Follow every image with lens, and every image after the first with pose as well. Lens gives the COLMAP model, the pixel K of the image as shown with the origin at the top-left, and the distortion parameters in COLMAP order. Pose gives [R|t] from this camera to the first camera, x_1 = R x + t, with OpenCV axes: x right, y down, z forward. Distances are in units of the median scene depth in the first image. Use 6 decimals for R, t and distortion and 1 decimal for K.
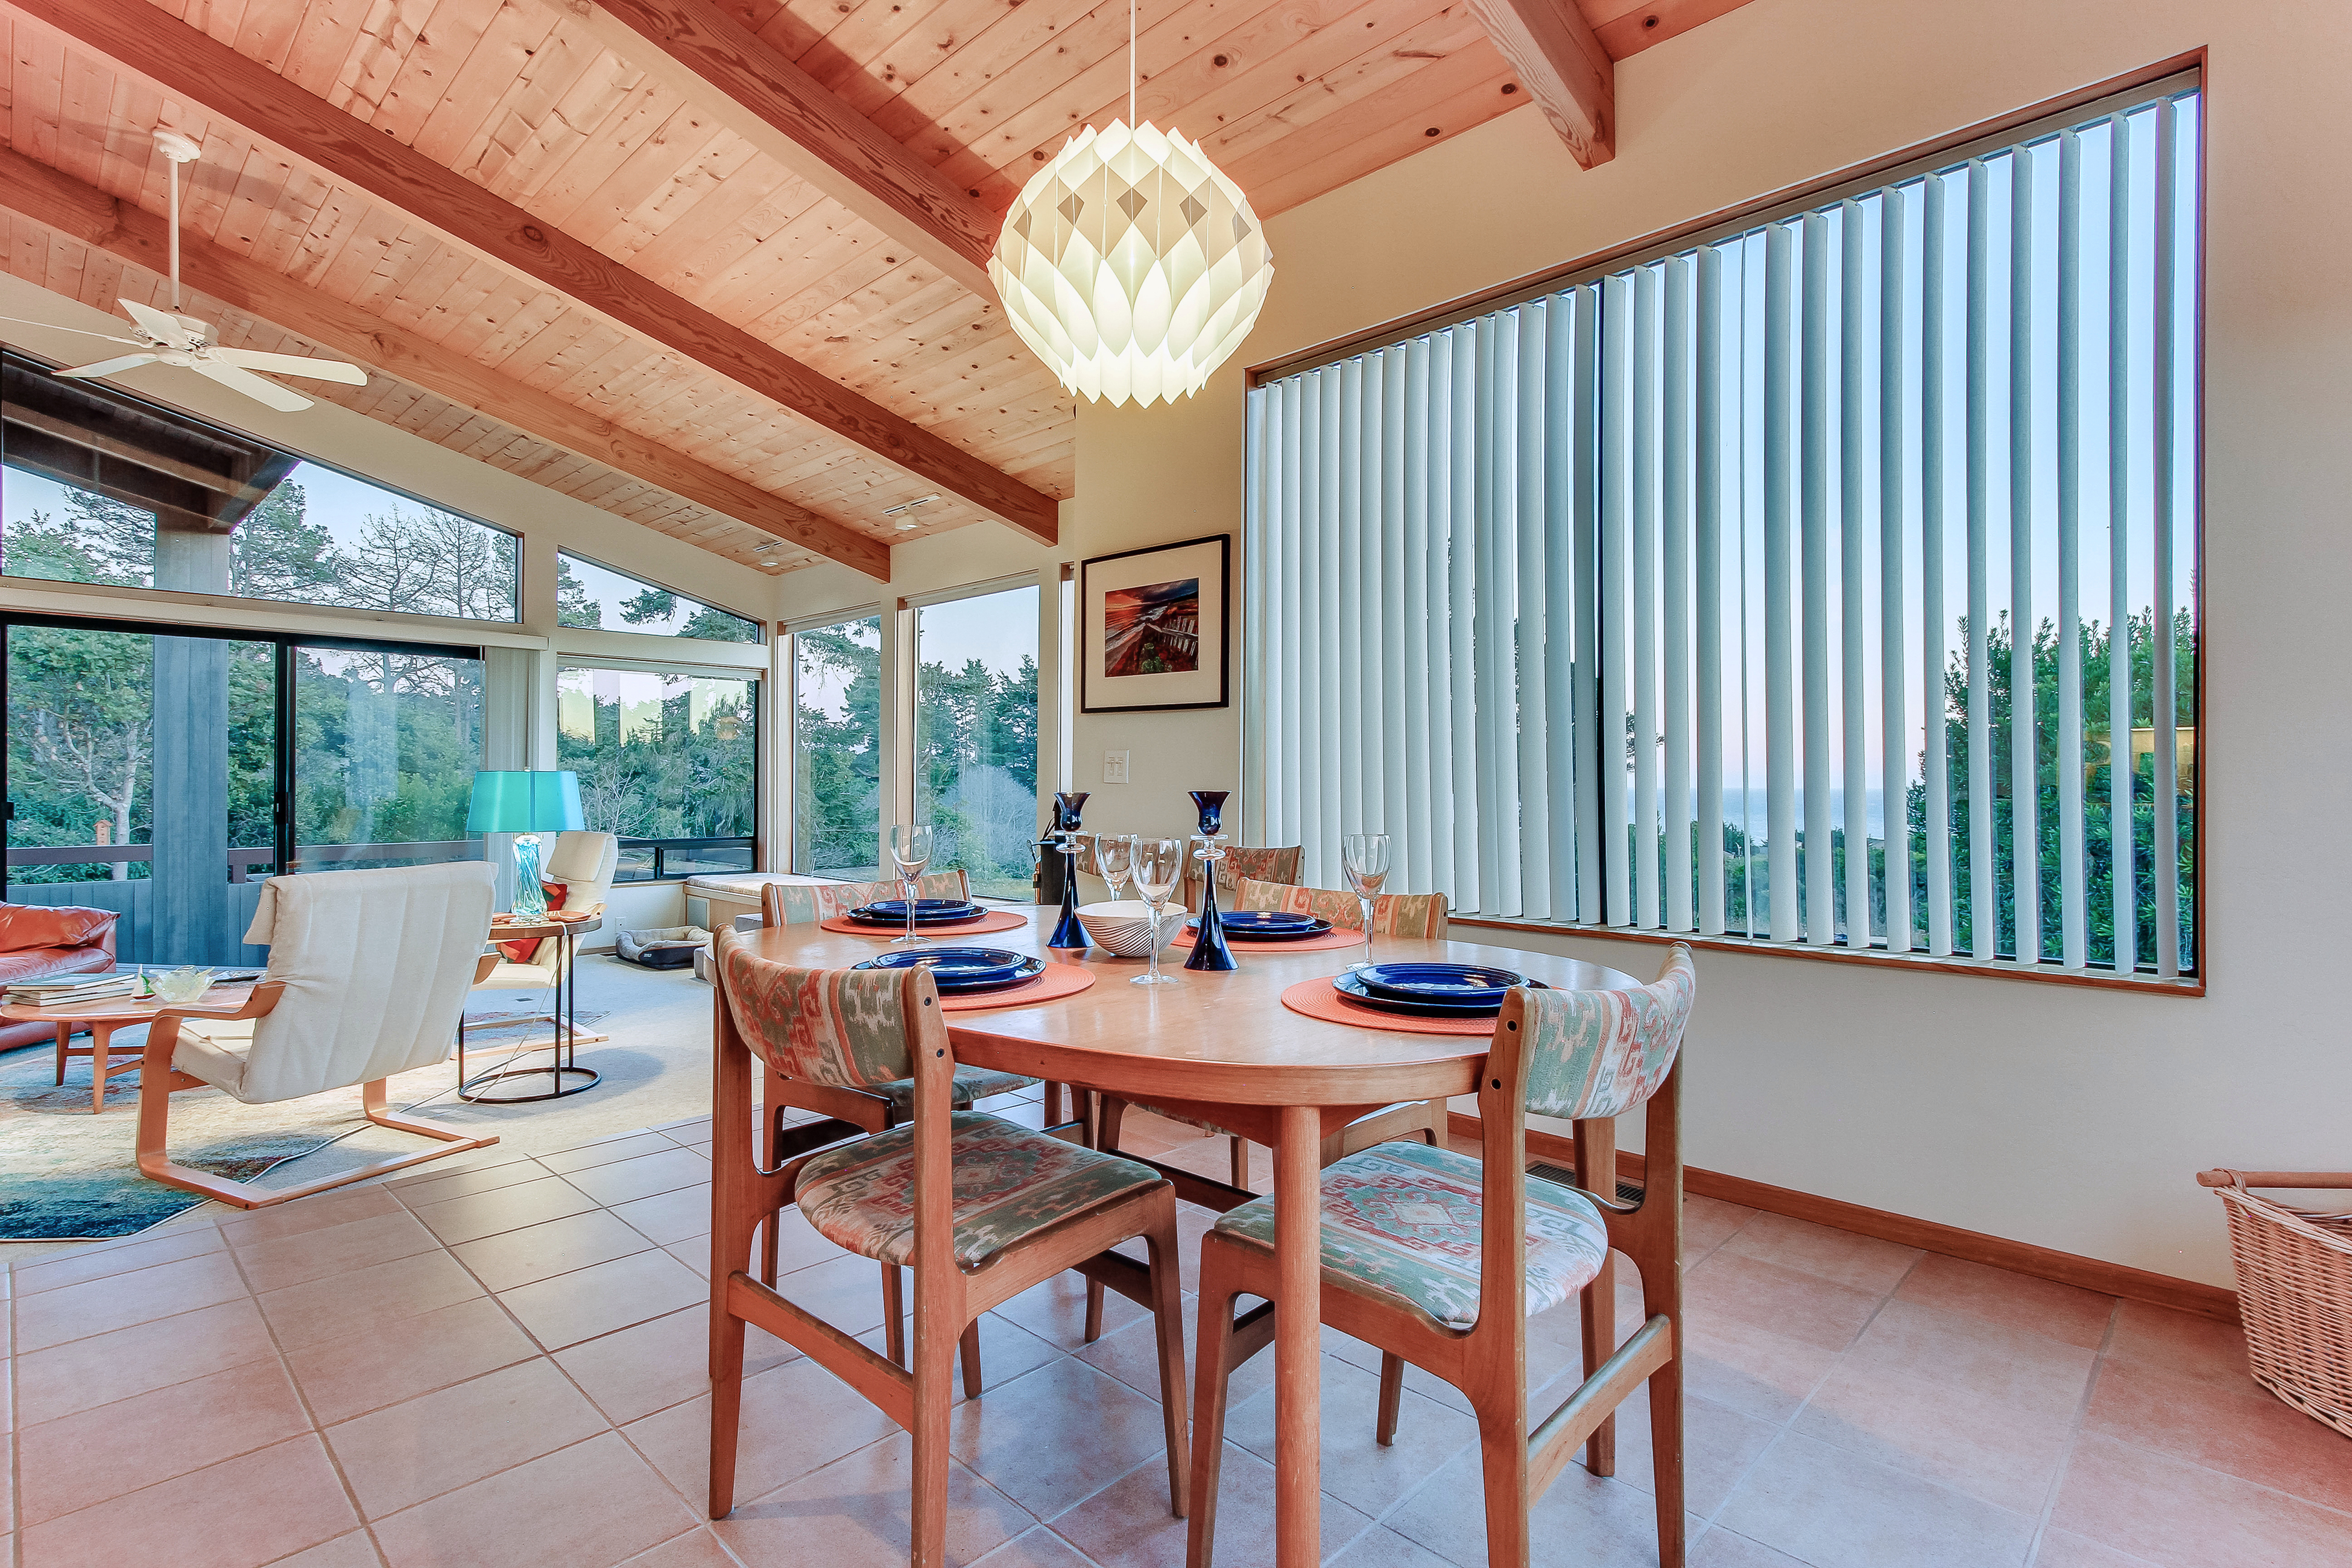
lens RADIAL K [[1141.9, 0, 1169.8], [0, 1141.9, 789.8], [0, 0, 1]] dist [0.002186, 0.000352]
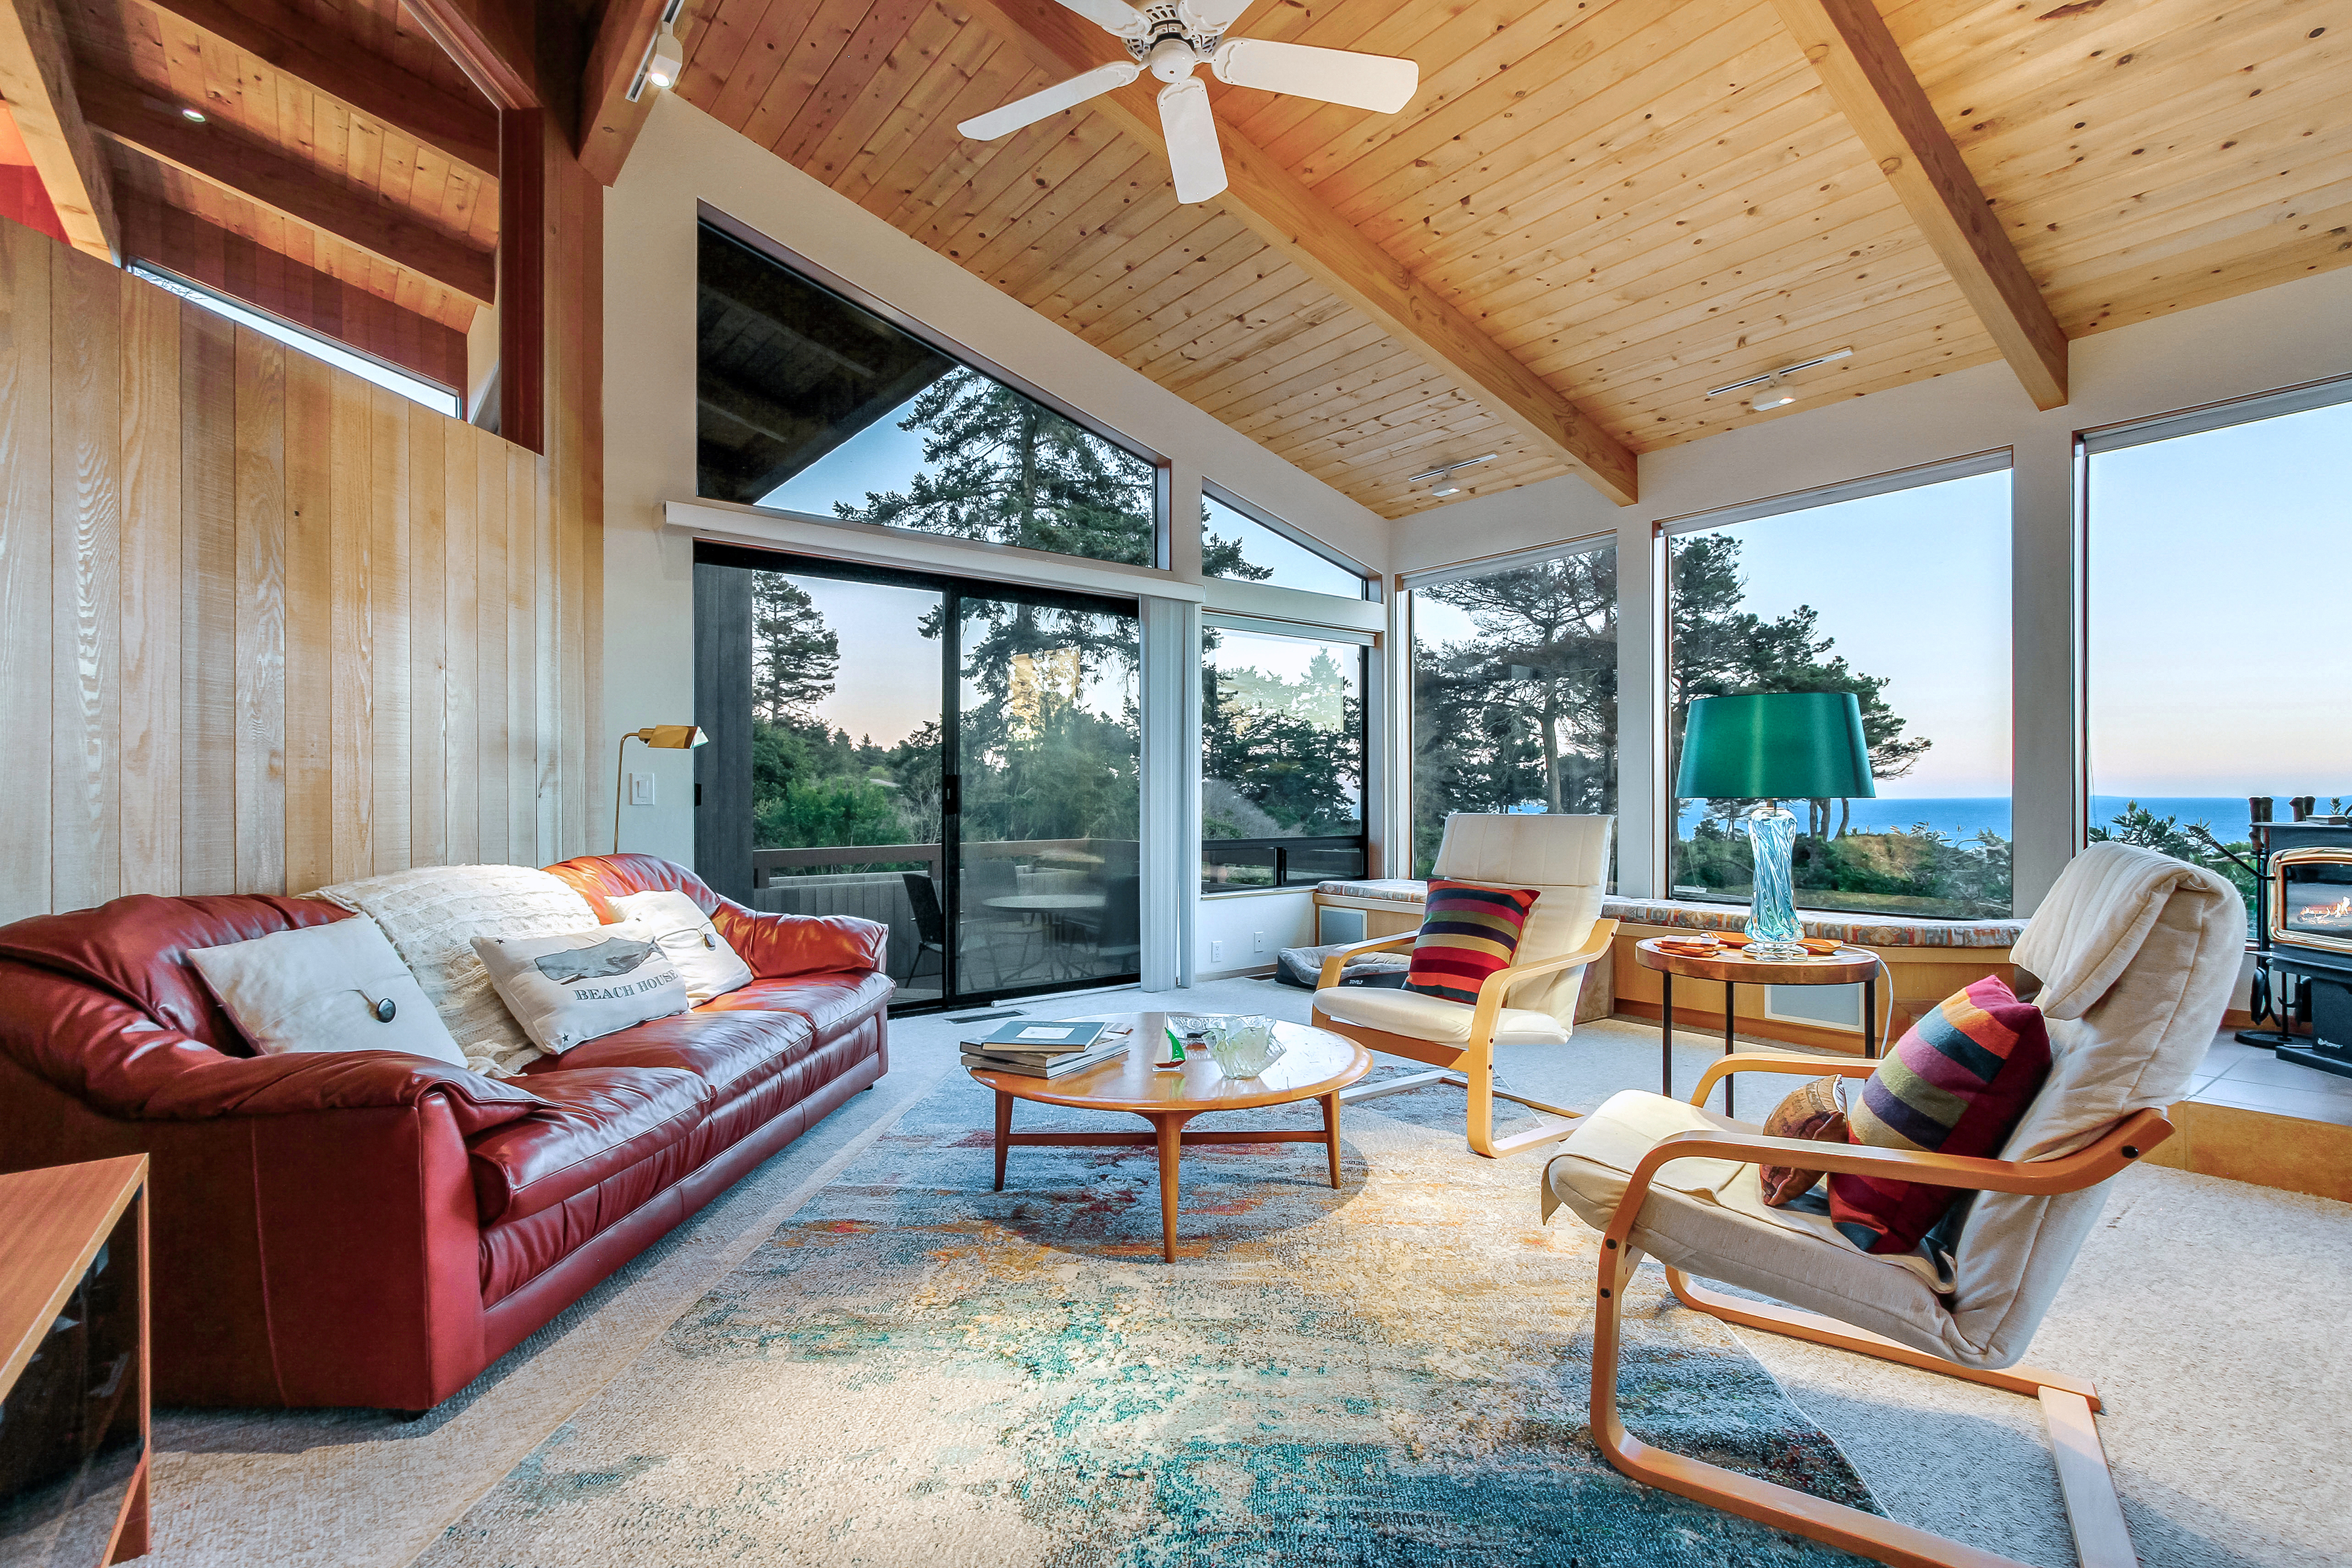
lens RADIAL K [[1089.6, 0, 1154.3], [0, 1089.6, 811.3], [0, 0, 1]] dist [0.002657, 0.000159]
pose [[0.989047, -0.002204, -0.147583, -0.680999], [0.002853, 0.999987, 0.004185, 0.032445], [0.147571, -0.004560, 0.989041, 0.337674]]
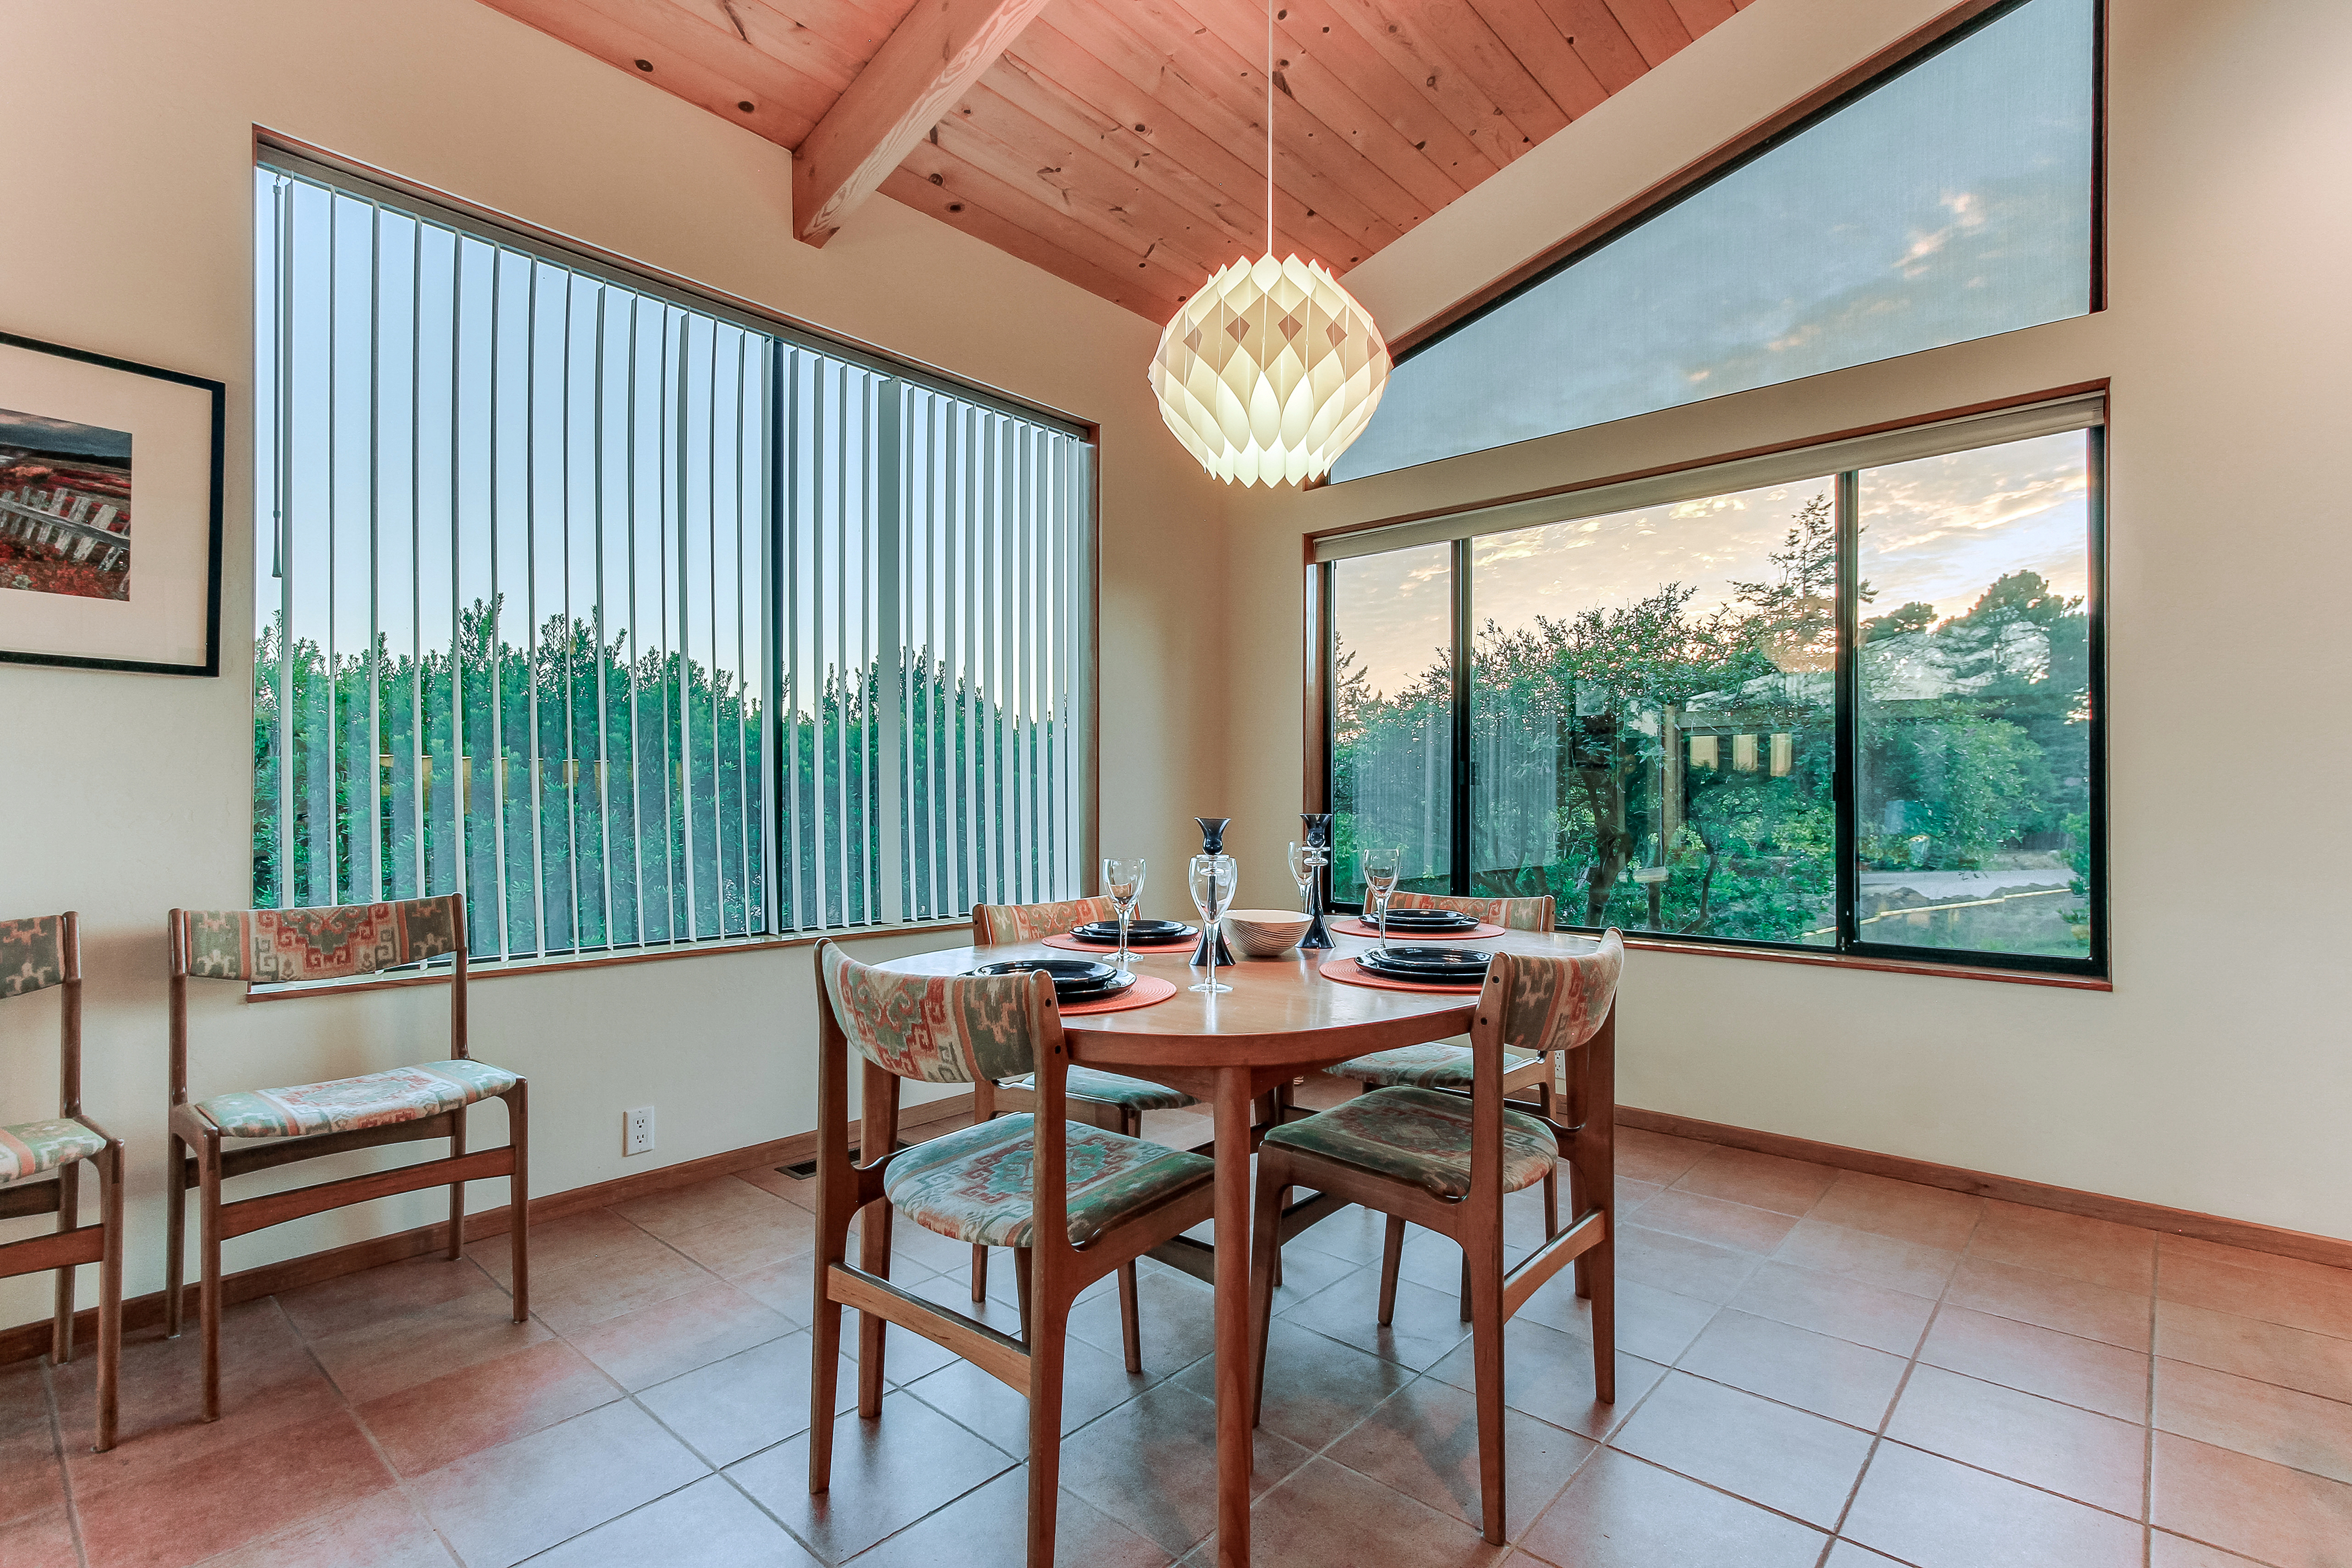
lens RADIAL K [[1097.4, 0, 1178.6], [0, 1097.4, 795.8], [0, 0, 1]] dist [0.000127, 0.000564]
pose [[-0.043004, 0.002340, 0.999072, -0.407588], [0.001537, 0.999996, -0.002276, -0.007247], [-0.999074, 0.001437, -0.043007, 0.404989]]
